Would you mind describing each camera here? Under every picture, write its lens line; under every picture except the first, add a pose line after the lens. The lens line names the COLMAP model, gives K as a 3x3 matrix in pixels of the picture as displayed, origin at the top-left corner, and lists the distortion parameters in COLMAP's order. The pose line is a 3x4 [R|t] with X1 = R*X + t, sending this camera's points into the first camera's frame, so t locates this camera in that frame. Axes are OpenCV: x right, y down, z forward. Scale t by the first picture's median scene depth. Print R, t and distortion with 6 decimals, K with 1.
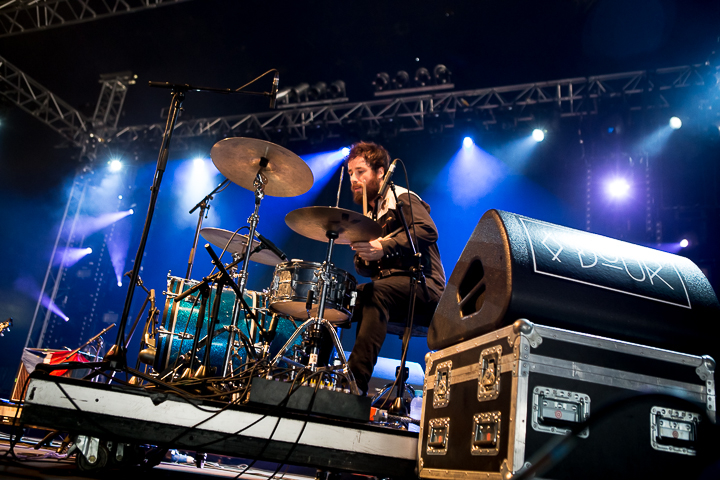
lens RADIAL K [[689.6, 0, 360.0], [0, 689.6, 240.0], [0, 0, 1]] dist [-0.018071, 0.014389]
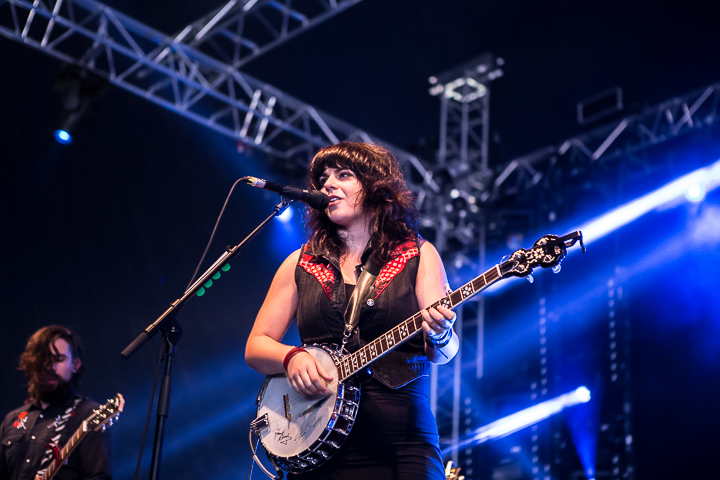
lens RADIAL K [[1383.9, 0, 360.0], [0, 1383.9, 240.0], [0, 0, 1]] dist [0.225624, -0.027849]
pose [[0.910119, -0.237035, -0.339849, -0.127867], [0.201704, 0.969913, -0.136321, 0.002787], [0.361937, 0.055519, 0.930548, 0.049732]]
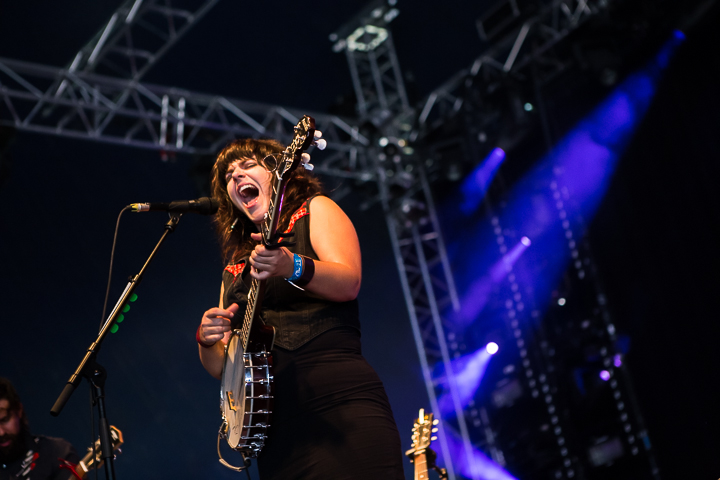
lens RADIAL K [[1383.9, 0, 360.0], [0, 1383.9, 240.0], [0, 0, 1]] dist [0.225624, -0.027849]
pose [[0.818428, -0.470376, -0.330034, -0.112759], [0.464622, 0.879667, -0.101548, 0.004438], [0.338086, -0.070232, 0.938491, 0.050044]]
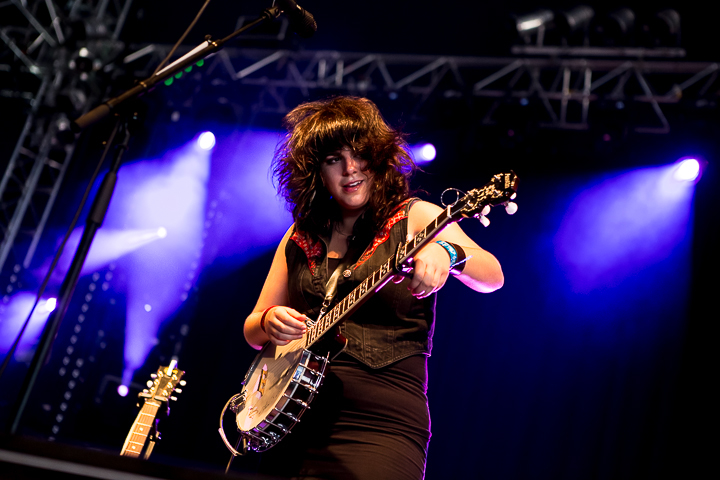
lens RADIAL K [[1383.9, 0, 360.0], [0, 1383.9, 240.0], [0, 0, 1]] dist [0.225624, -0.027849]
pose [[0.990890, 0.134140, 0.011997, -0.216321], [-0.133198, 0.989282, -0.059821, 0.001225], [-0.019893, 0.057678, 0.998137, 0.085851]]
